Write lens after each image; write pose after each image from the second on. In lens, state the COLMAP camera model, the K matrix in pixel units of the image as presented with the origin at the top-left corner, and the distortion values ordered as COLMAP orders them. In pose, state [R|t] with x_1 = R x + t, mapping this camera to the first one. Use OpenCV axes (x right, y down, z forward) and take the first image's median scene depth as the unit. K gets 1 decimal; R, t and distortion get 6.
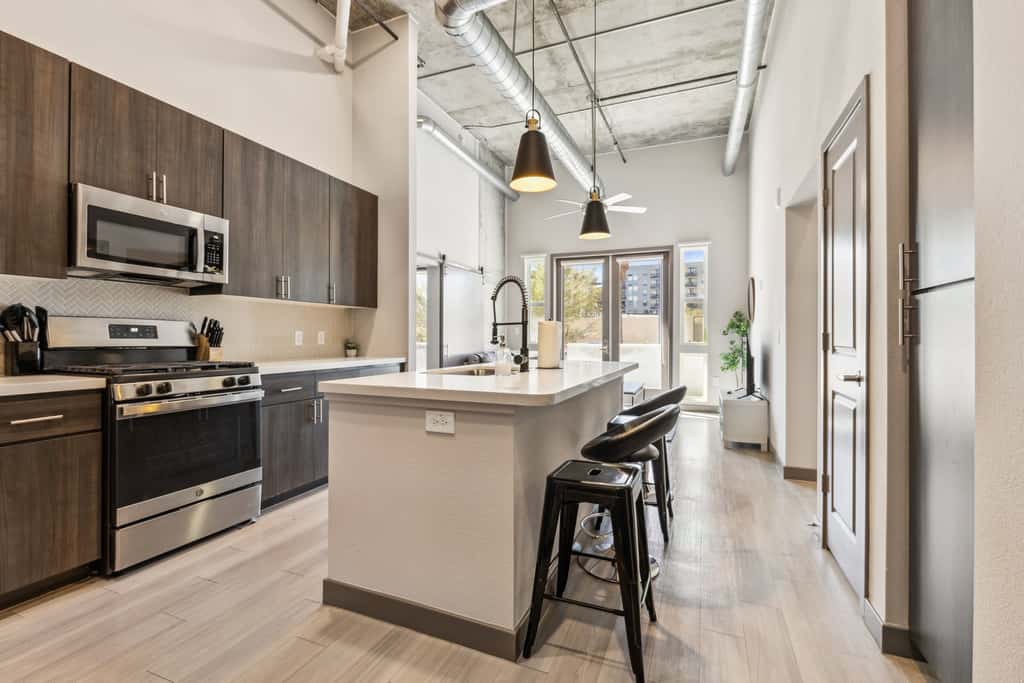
lens RADIAL K [[461.4, 0, 509.9], [0, 461.4, 339.5], [0, 0, 1]] dist [0.000425, -0.000109]
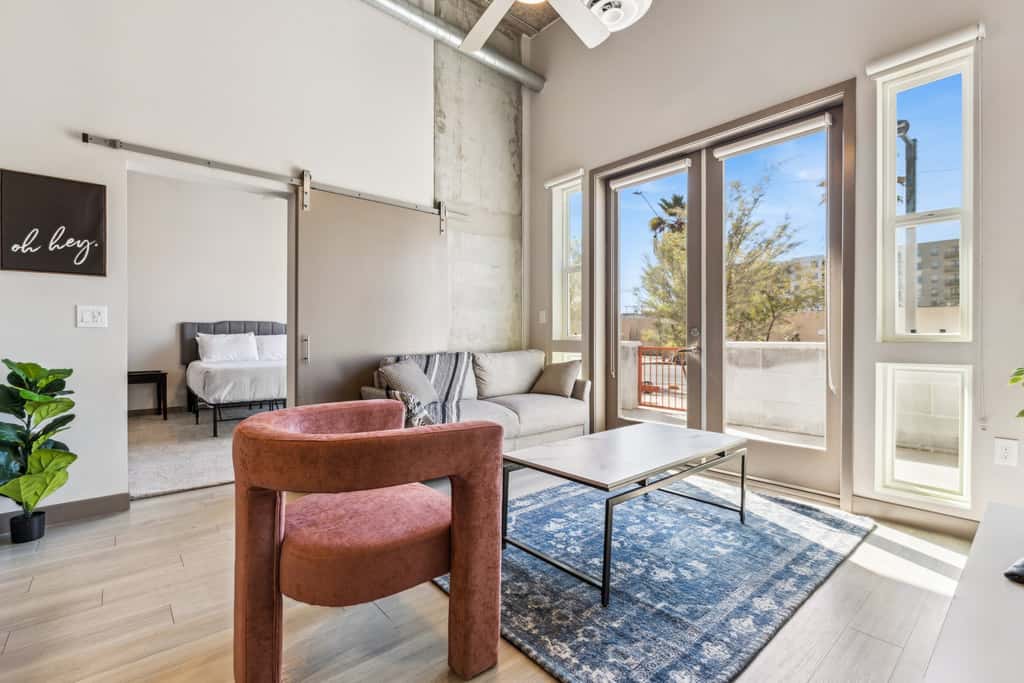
lens RADIAL K [[464.8, 0, 510.8], [0, 464.8, 338.7], [0, 0, 1]] dist [-0.001800, -0.000015]
pose [[0.893969, -0.001555, -0.448126, 0.623401], [-0.002156, 0.999967, -0.007771, 0.032008], [0.448124, 0.007913, 0.893937, 1.223579]]
